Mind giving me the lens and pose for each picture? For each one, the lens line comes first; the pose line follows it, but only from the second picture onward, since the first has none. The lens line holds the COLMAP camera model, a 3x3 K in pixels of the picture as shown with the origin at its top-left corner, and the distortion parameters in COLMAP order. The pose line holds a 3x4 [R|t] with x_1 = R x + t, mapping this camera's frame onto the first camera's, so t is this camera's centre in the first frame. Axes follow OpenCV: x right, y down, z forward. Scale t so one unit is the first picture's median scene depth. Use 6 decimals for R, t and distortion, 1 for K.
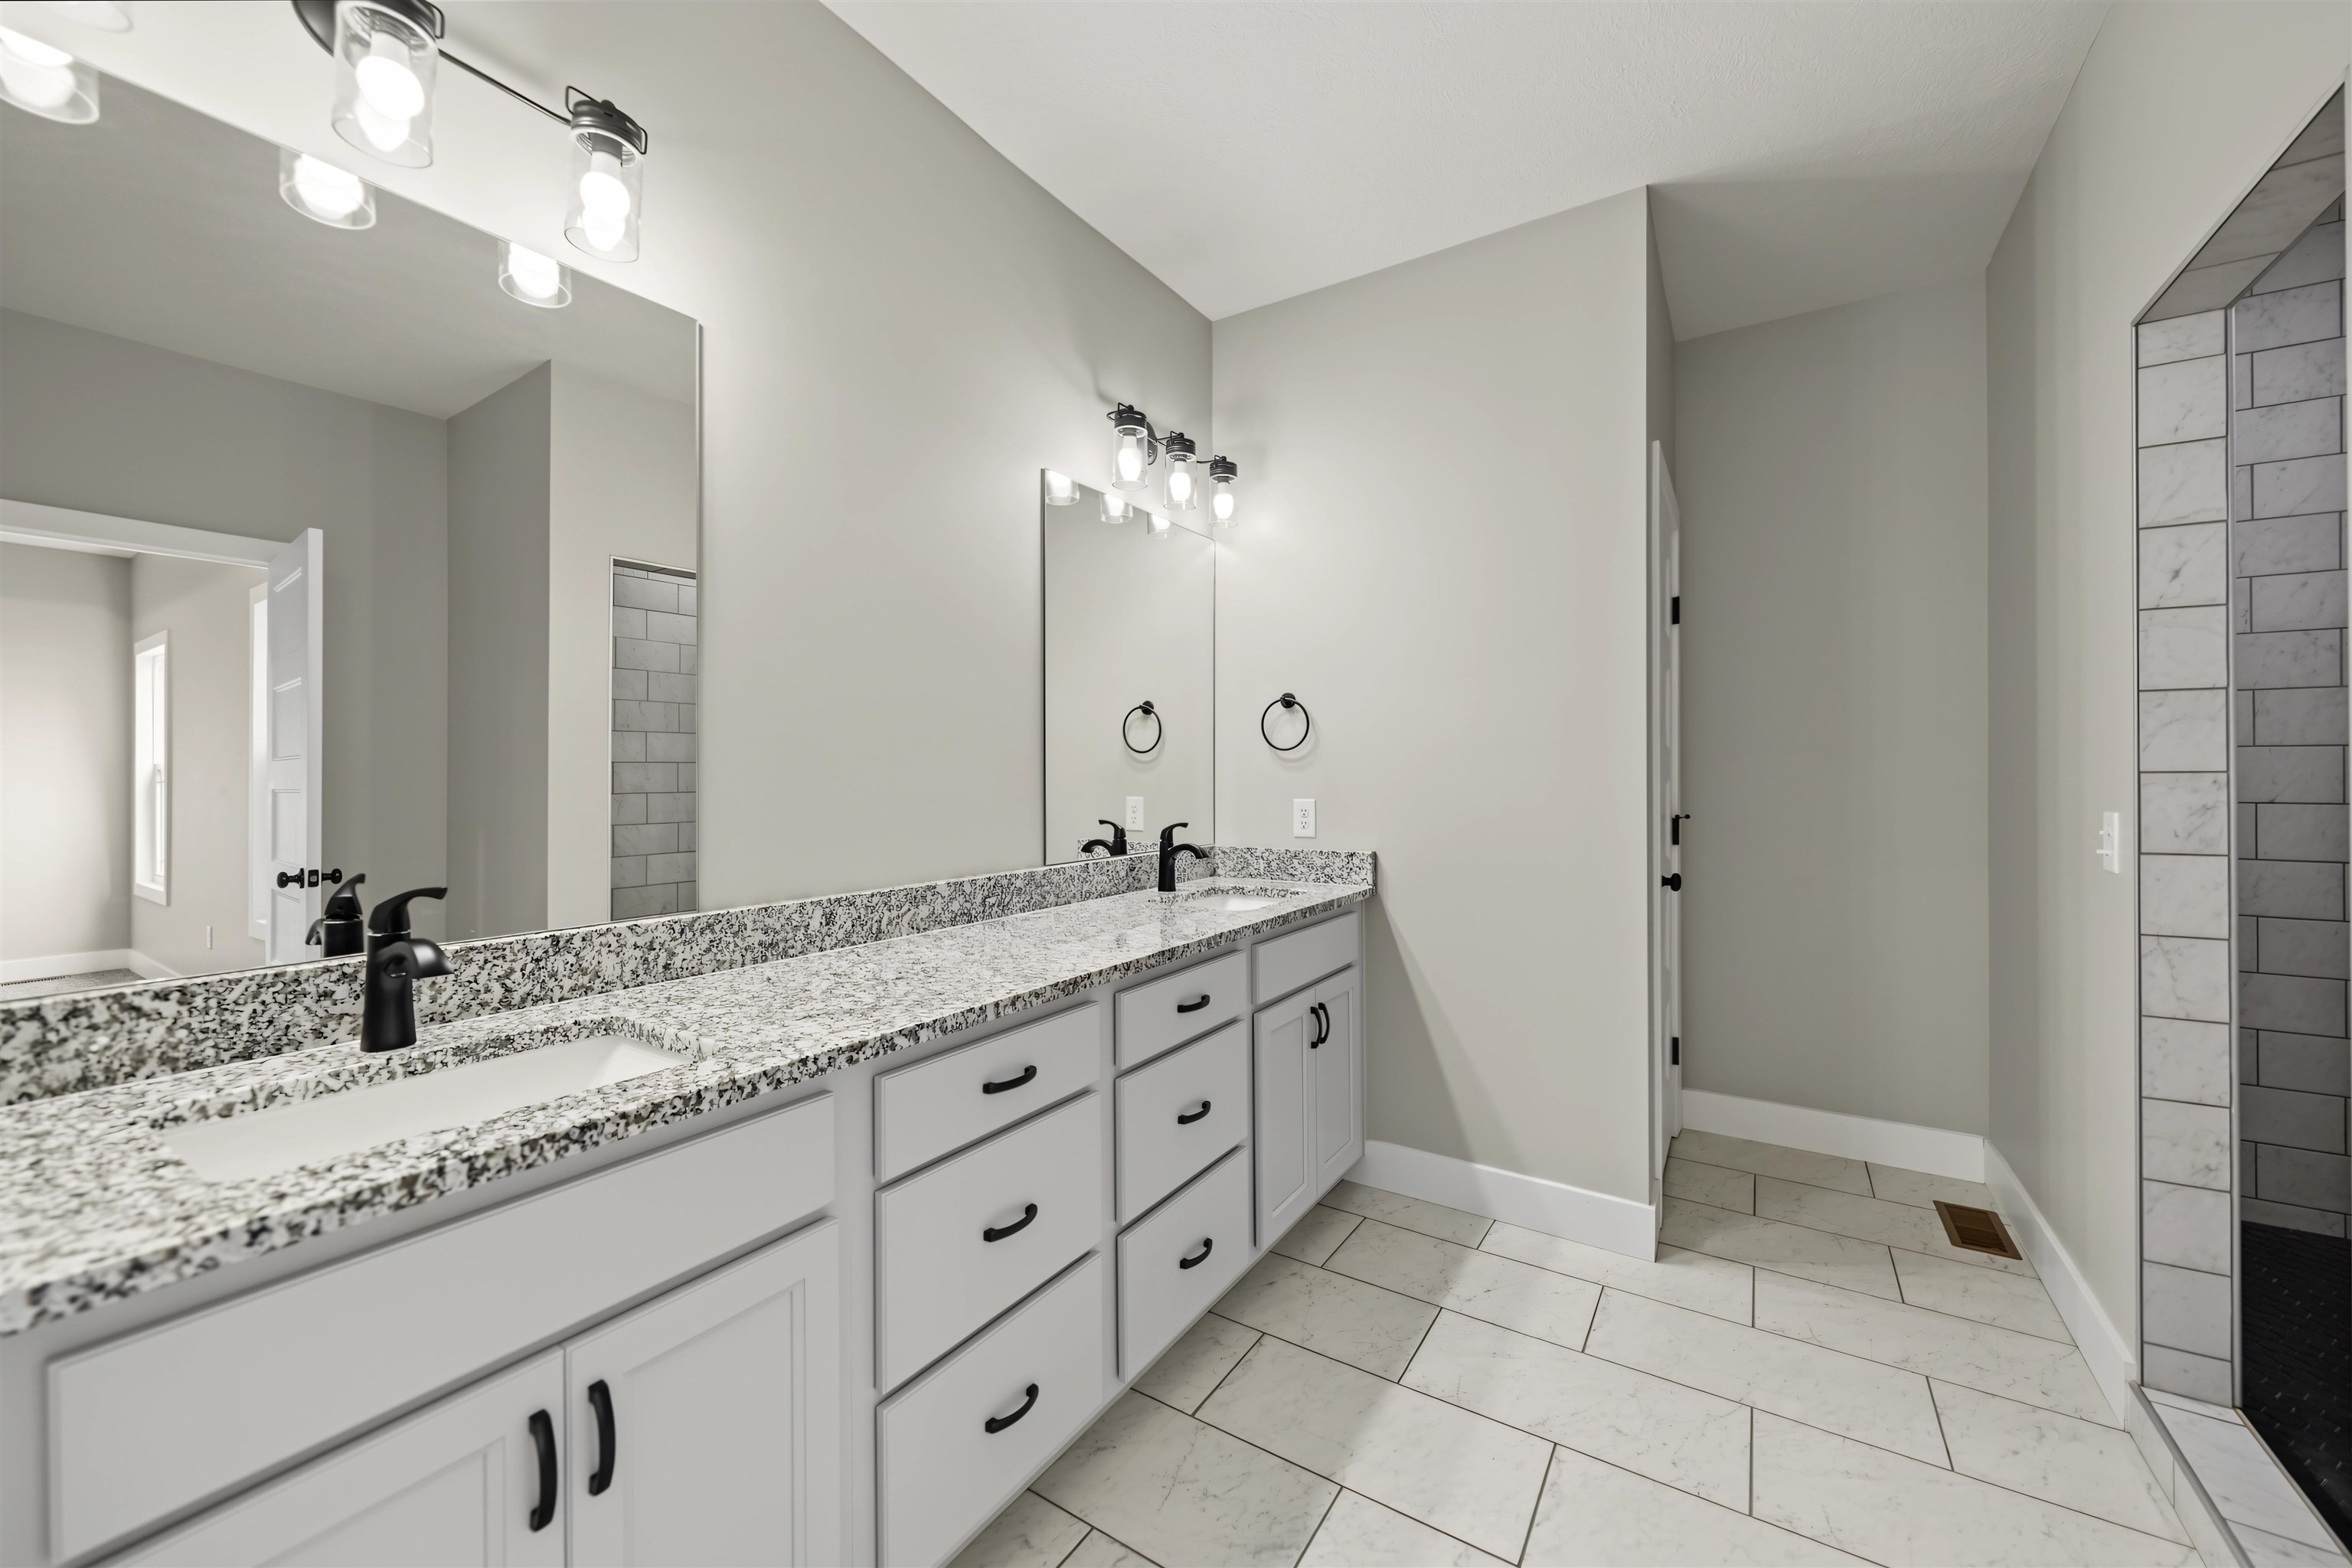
lens RADIAL K [[895.7, 0, 1185.6], [0, 895.7, 770.9], [0, 0, 1]] dist [-0.001830, -0.000470]
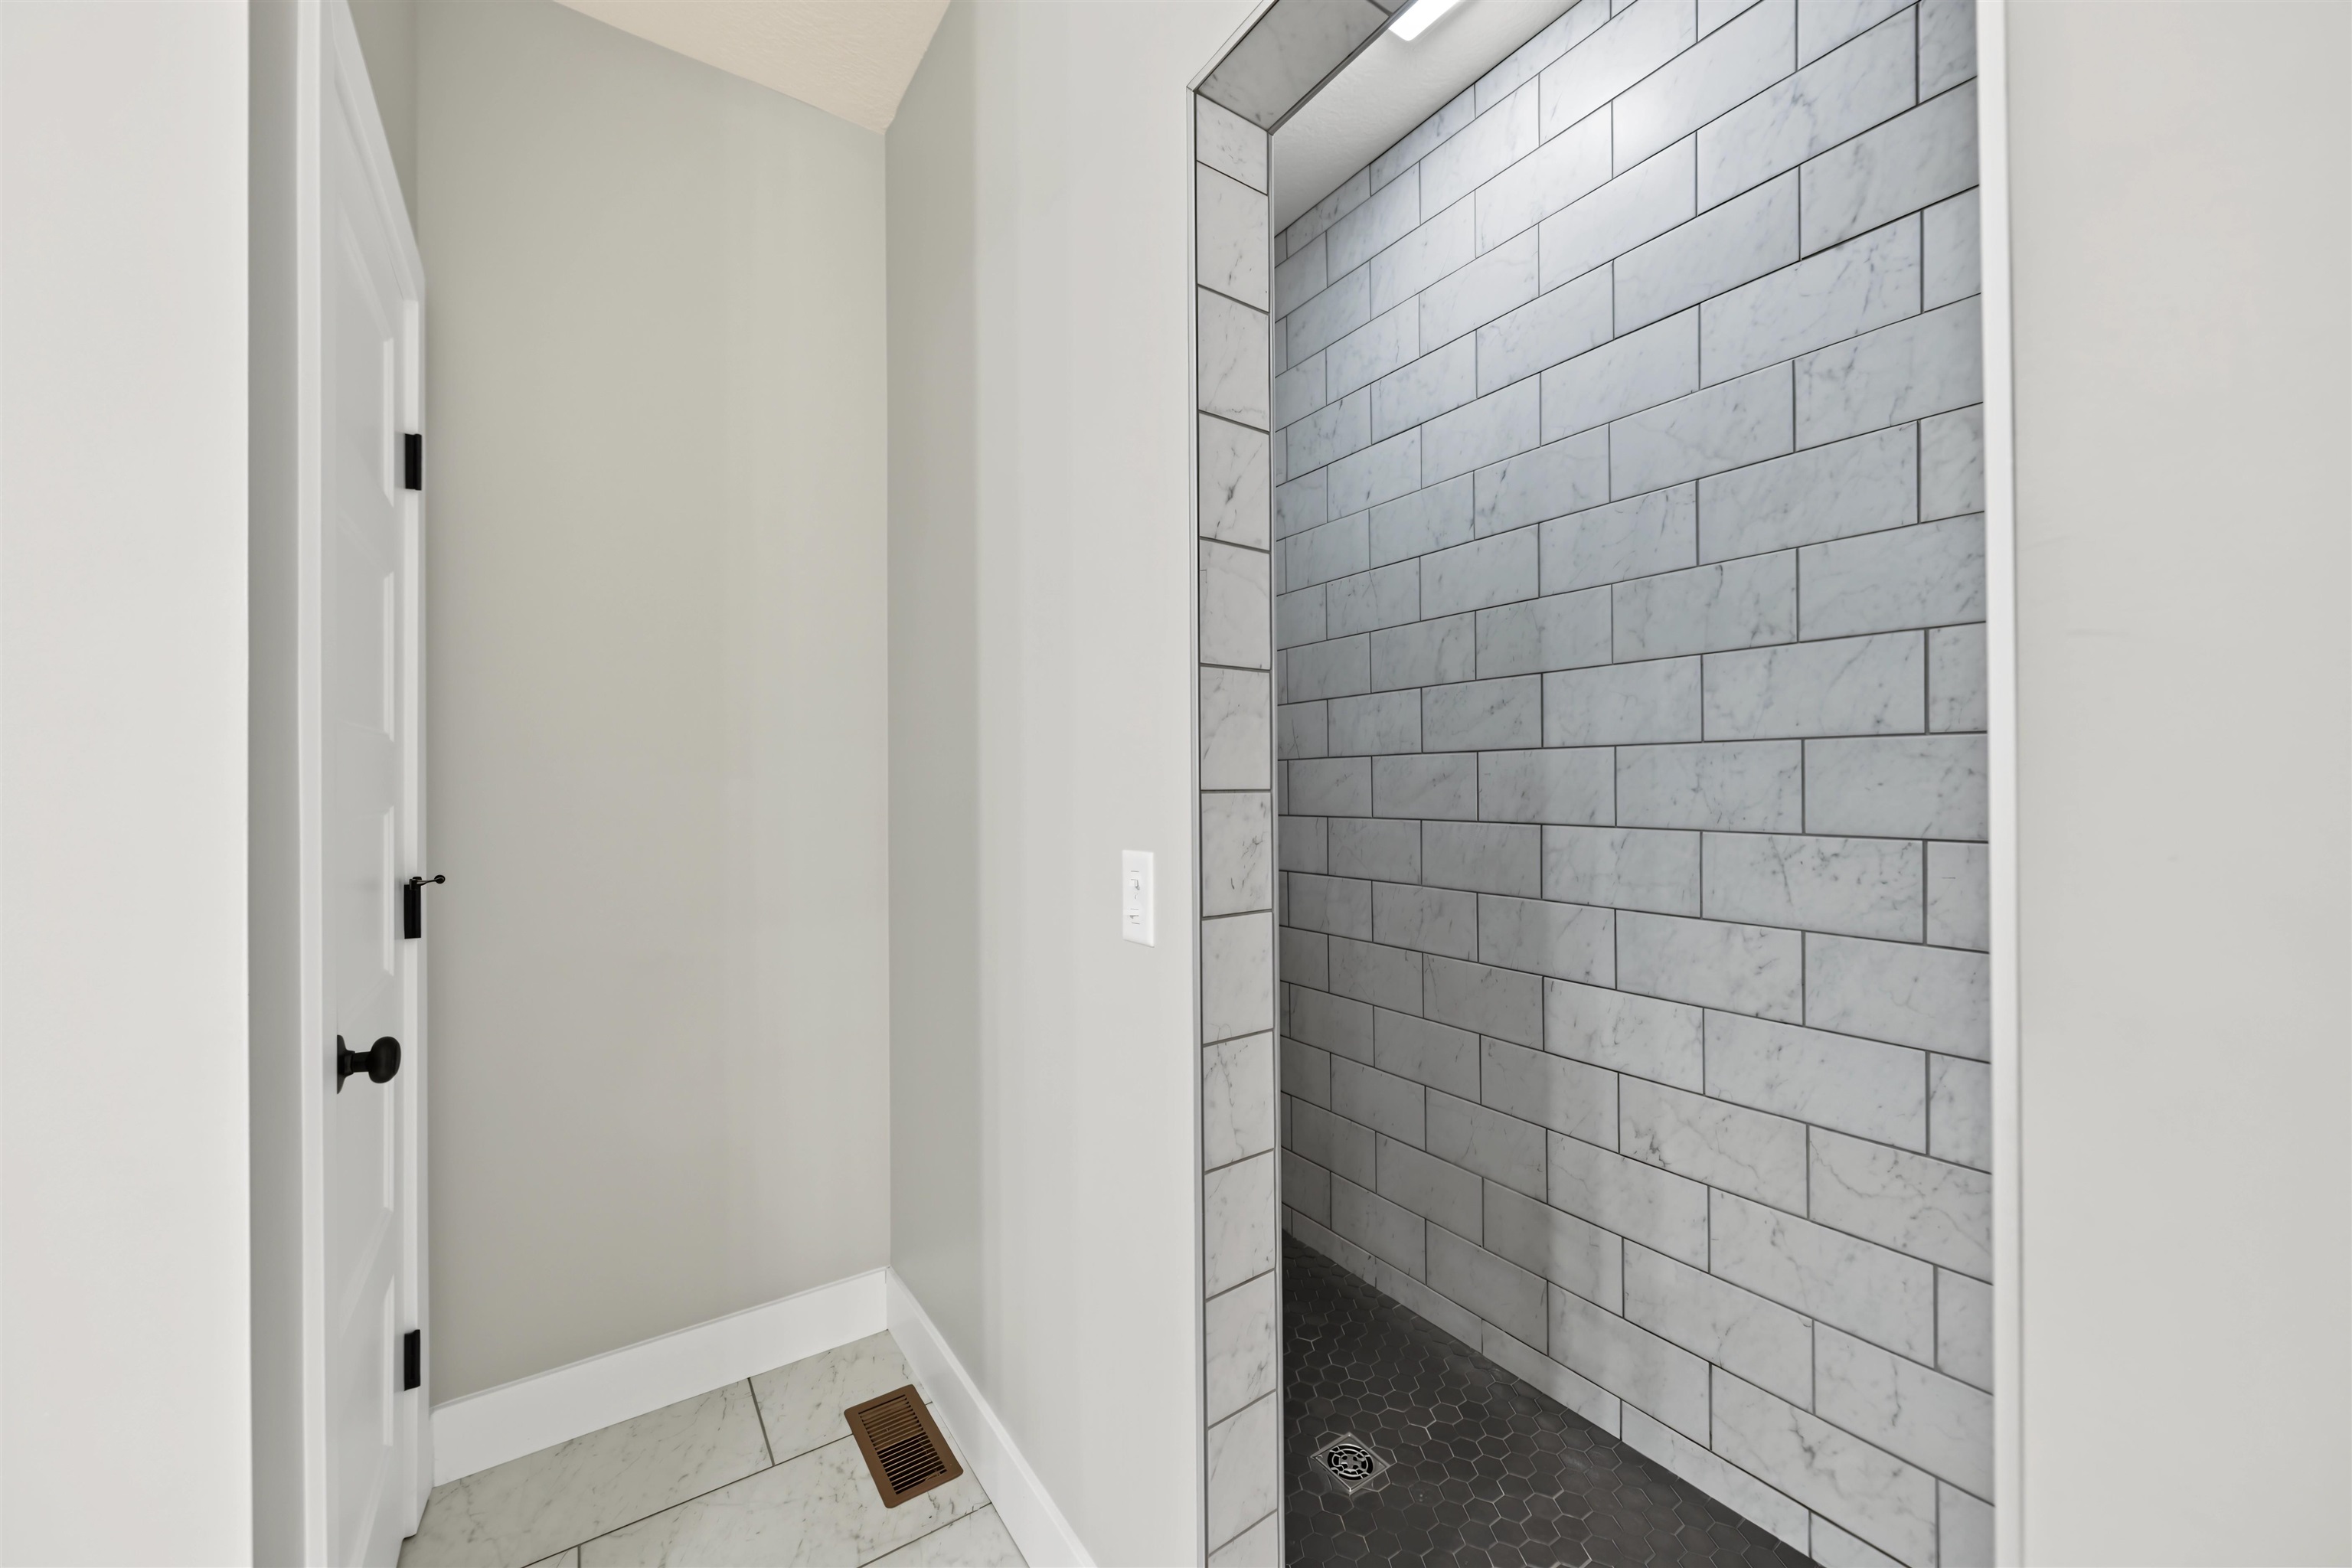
lens RADIAL K [[895.7, 0, 1194.0], [0, 895.7, 778.9], [0, 0, 1]] dist [-0.001830, -0.000470]
pose [[0.386492, 0.001608, 0.922291, 0.441219], [0.001199, 0.999997, -0.002246, -0.005367], [-0.922292, 0.001974, 0.386488, 0.700732]]
